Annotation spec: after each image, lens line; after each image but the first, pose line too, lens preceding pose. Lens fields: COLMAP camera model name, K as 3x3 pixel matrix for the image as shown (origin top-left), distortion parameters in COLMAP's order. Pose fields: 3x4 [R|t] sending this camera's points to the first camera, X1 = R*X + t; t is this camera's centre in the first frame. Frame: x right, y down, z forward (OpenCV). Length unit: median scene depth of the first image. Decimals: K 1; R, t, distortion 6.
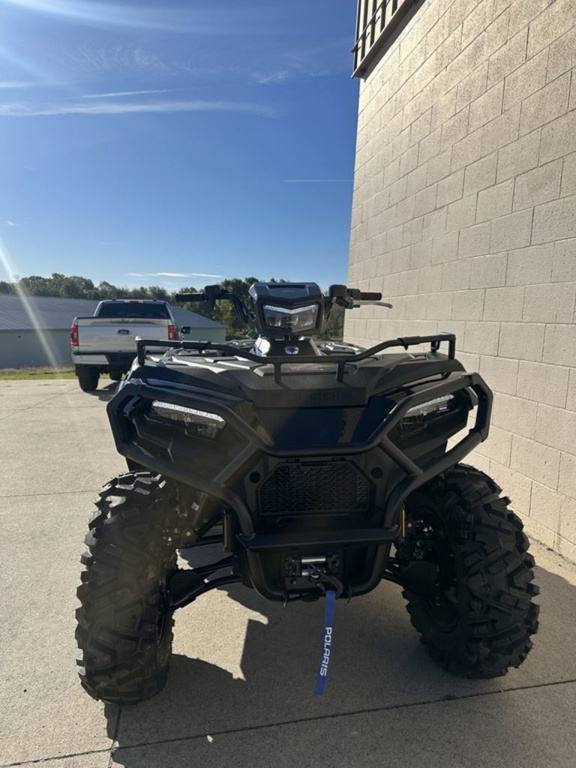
lens RADIAL K [[540.5, 0, 288.0], [0, 540.5, 384.0], [0, 0, 1]] dist [-0.011819, -0.004736]
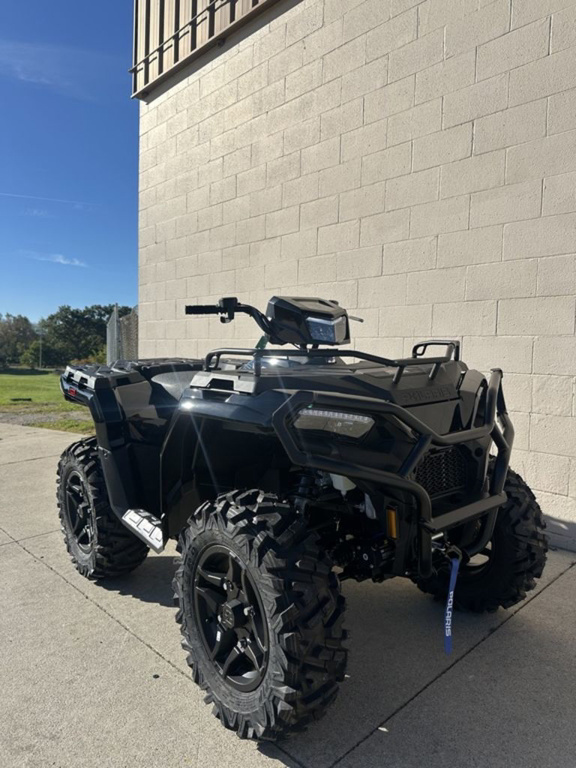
lens RADIAL K [[533.8, 0, 288.0], [0, 533.8, 384.0], [0, 0, 1]] dist [0.062159, -0.130868]
pose [[0.840256, -0.054215, 0.539472, -0.381378], [0.078859, 0.996628, -0.022670, 0.002654], [-0.536424, 0.061591, 0.841698, 0.088291]]
